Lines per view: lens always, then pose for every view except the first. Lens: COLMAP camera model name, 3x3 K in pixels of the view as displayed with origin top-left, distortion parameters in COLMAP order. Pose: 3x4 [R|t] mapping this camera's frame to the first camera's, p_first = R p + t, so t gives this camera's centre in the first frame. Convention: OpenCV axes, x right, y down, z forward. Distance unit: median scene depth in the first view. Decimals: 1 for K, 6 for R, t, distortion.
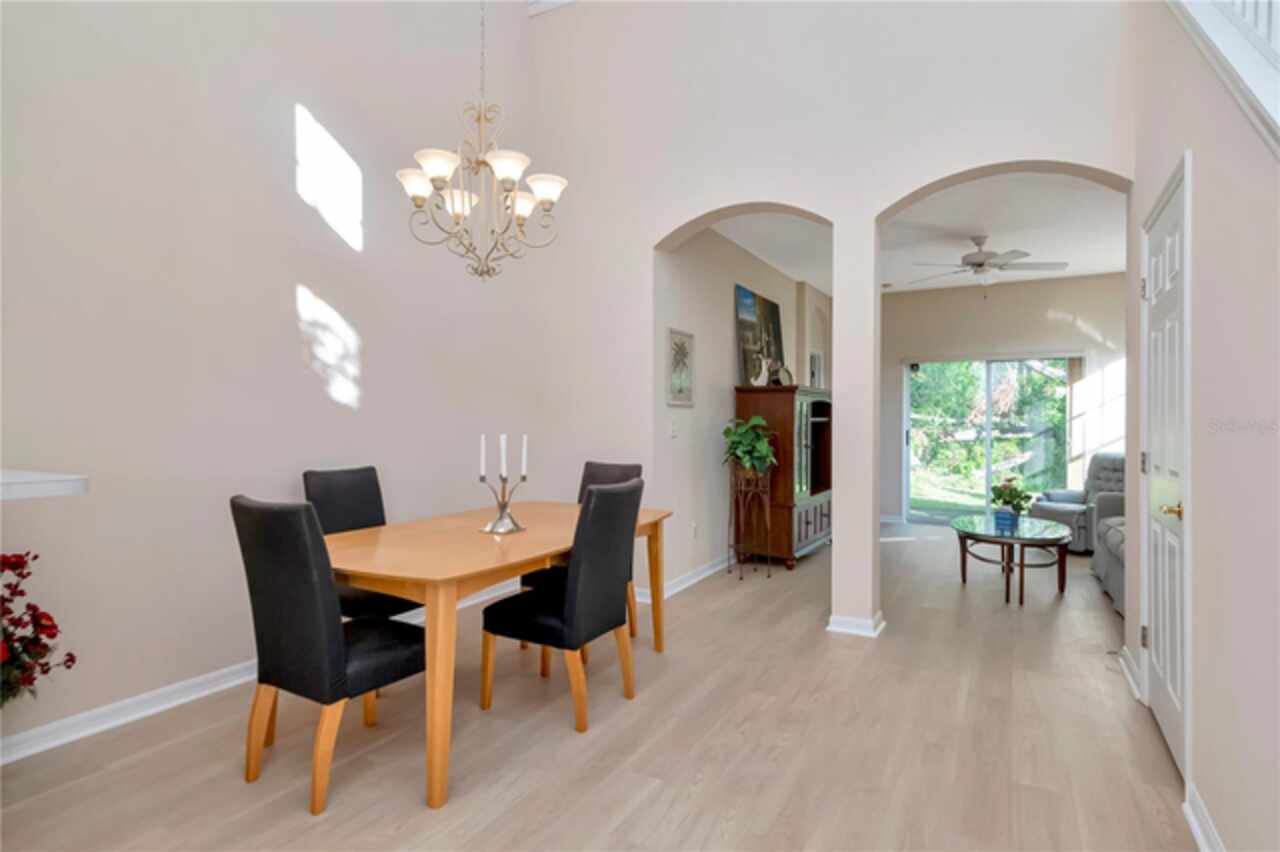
lens RADIAL K [[670.1, 0, 640.0], [0, 670.1, 426.0], [0, 0, 1]] dist [0.000520, -0.000377]
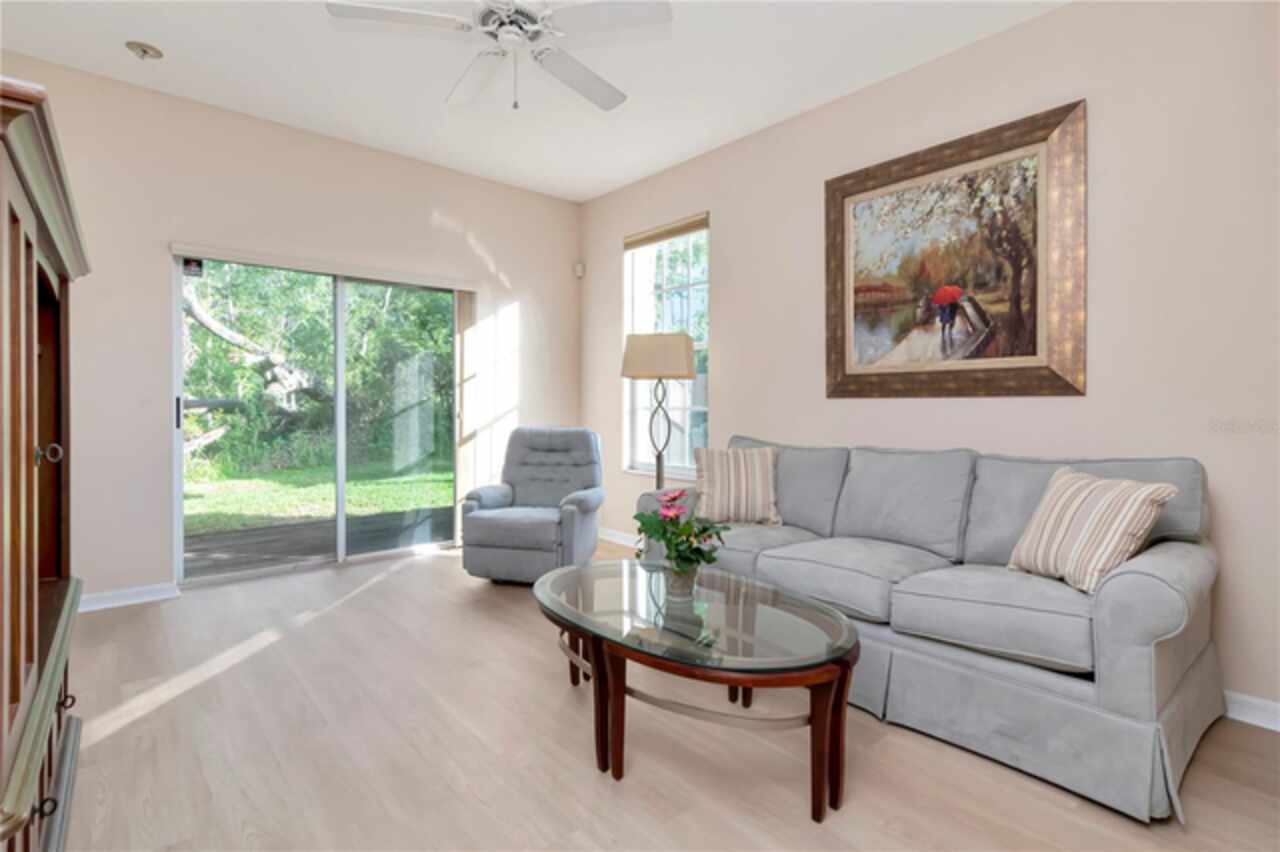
lens RADIAL K [[641.3, 0, 656.7], [0, 641.3, 422.4], [0, 0, 1]] dist [-0.000770, -0.001181]
pose [[0.334436, -0.031609, 0.941888, 0.122835], [0.003091, 0.999469, 0.032444, 0.013187], [-0.942413, -0.007939, 0.334356, 0.754235]]
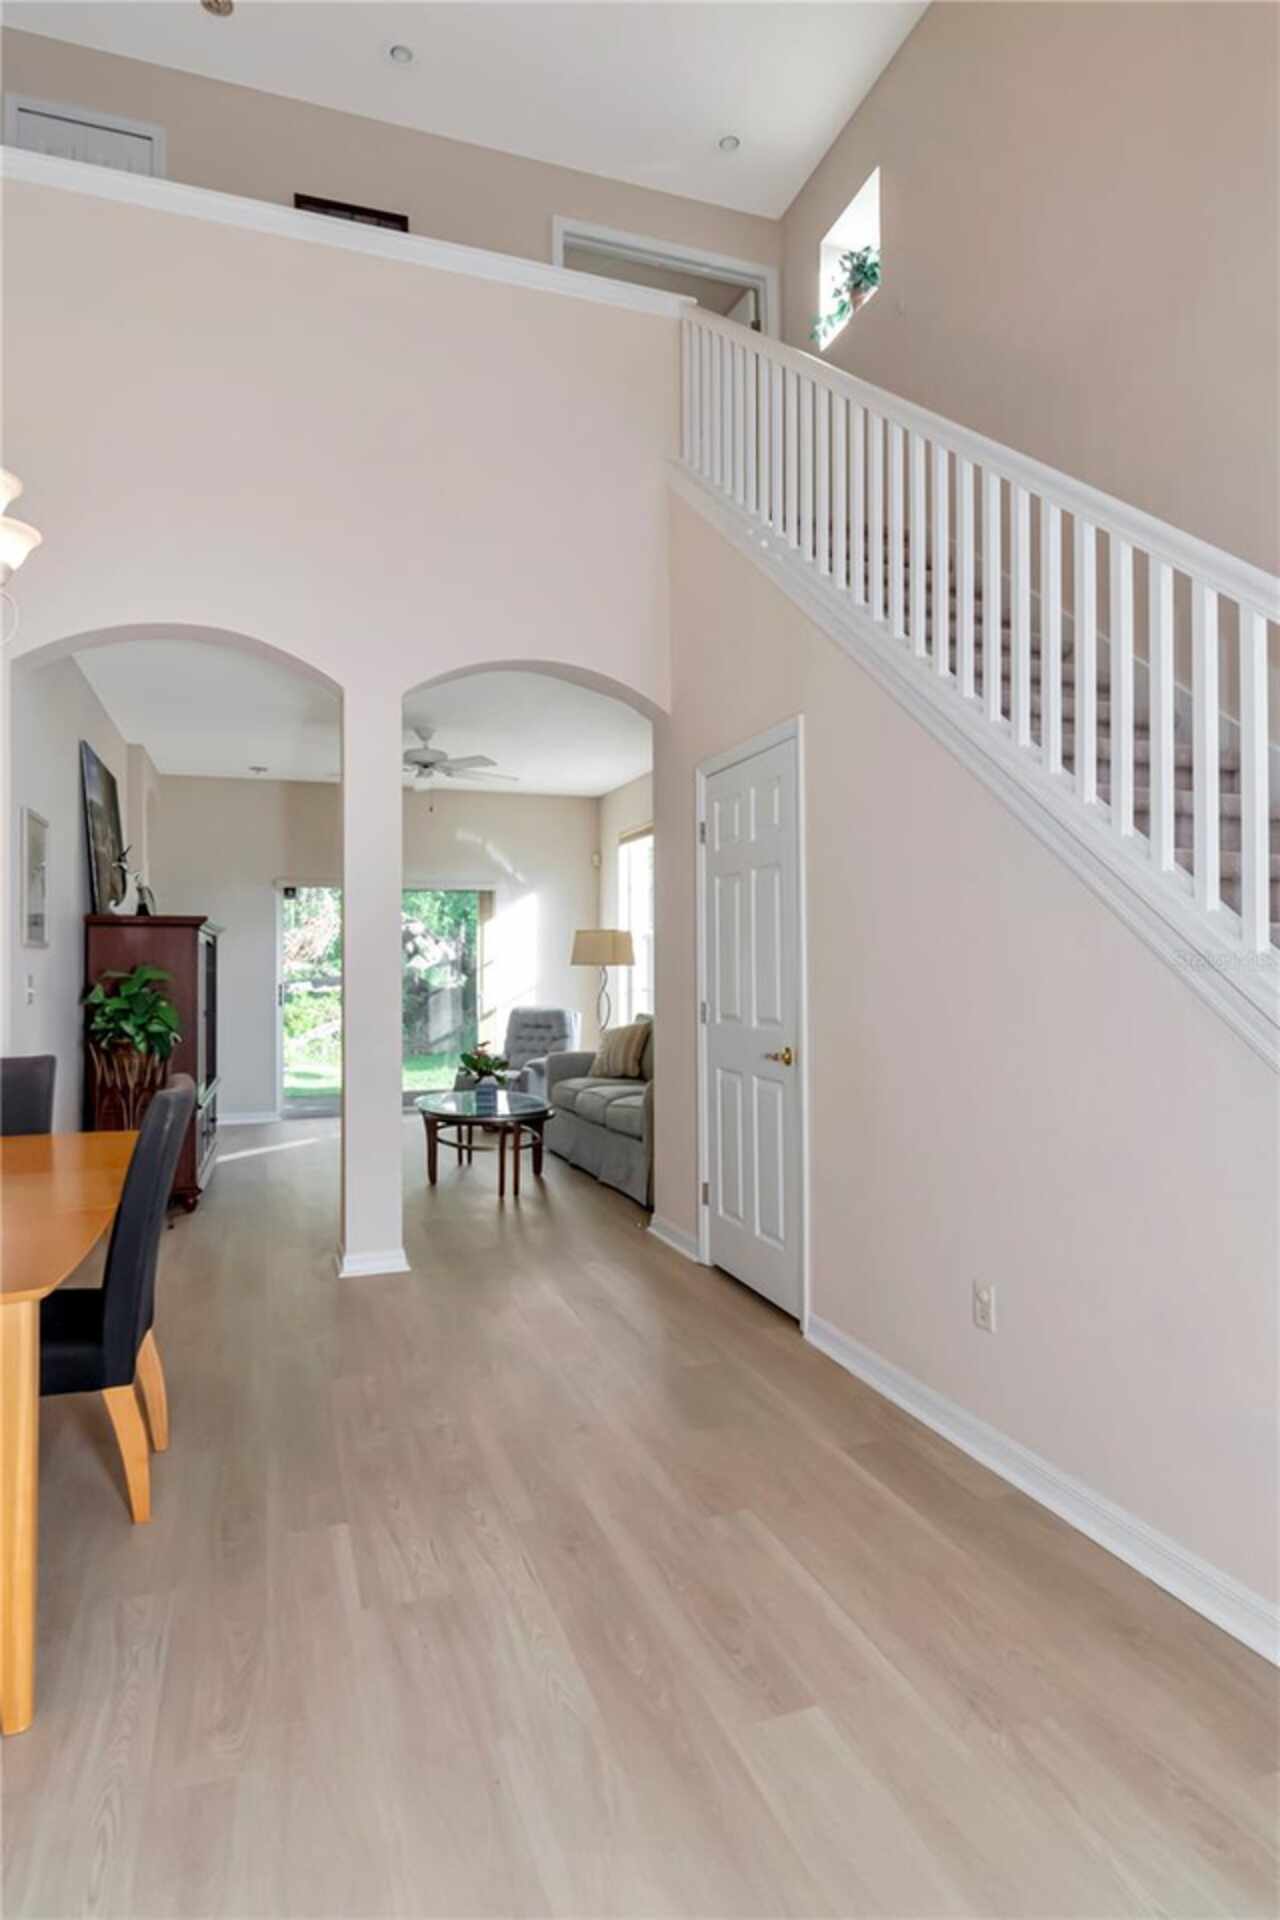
lens RADIAL K [[1041.3, 0, 632.1], [0, 1041.3, 970.0], [0, 0, 1]] dist [-0.001069, -0.000301]
pose [[0.661449, -0.009452, 0.749931, -0.224522], [0.014219, 0.999899, 0.000061, -0.004712], [-0.749855, 0.010623, 0.661517, 0.043878]]
